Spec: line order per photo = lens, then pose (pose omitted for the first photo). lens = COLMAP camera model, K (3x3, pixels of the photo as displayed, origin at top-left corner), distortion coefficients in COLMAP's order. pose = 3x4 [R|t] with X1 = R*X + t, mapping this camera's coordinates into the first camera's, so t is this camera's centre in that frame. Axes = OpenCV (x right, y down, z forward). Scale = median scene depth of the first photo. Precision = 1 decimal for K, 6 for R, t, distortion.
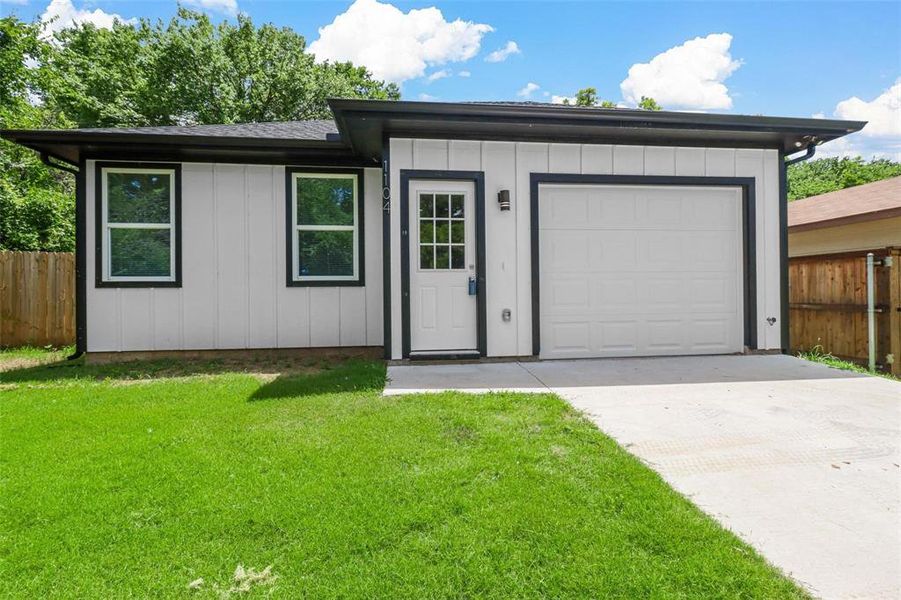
lens RADIAL K [[420.5, 0, 449.0], [0, 420.5, 291.7], [0, 0, 1]] dist [0.003682, 0.000472]
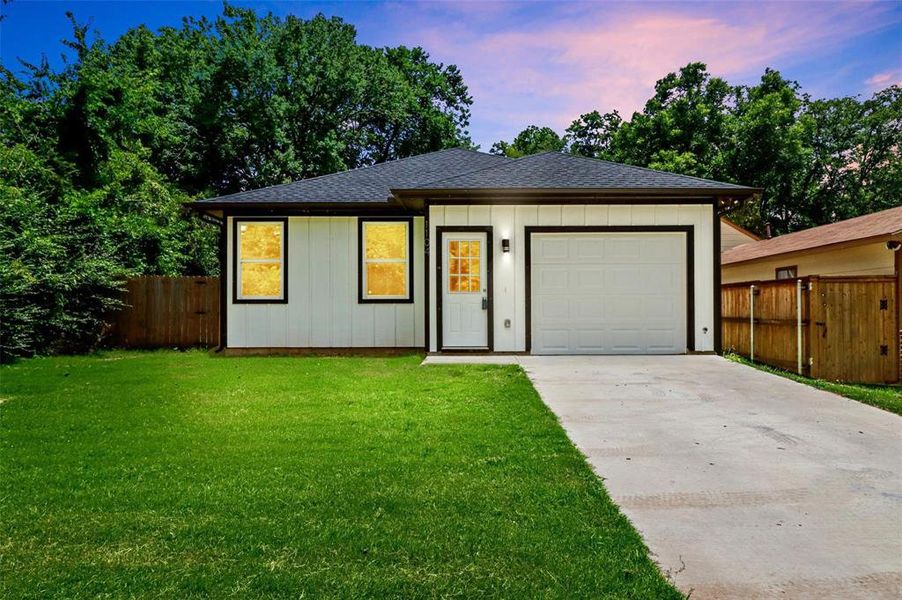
lens RADIAL K [[531.9, 0, 474.5], [0, 531.9, 299.1], [0, 0, 1]] dist [0.000361, -0.000073]
pose [[0.995689, 0.004138, -0.092666, 0.176736], [-0.006293, 0.999716, -0.022973, 0.012883], [0.092545, 0.023457, 0.995432, -0.782094]]
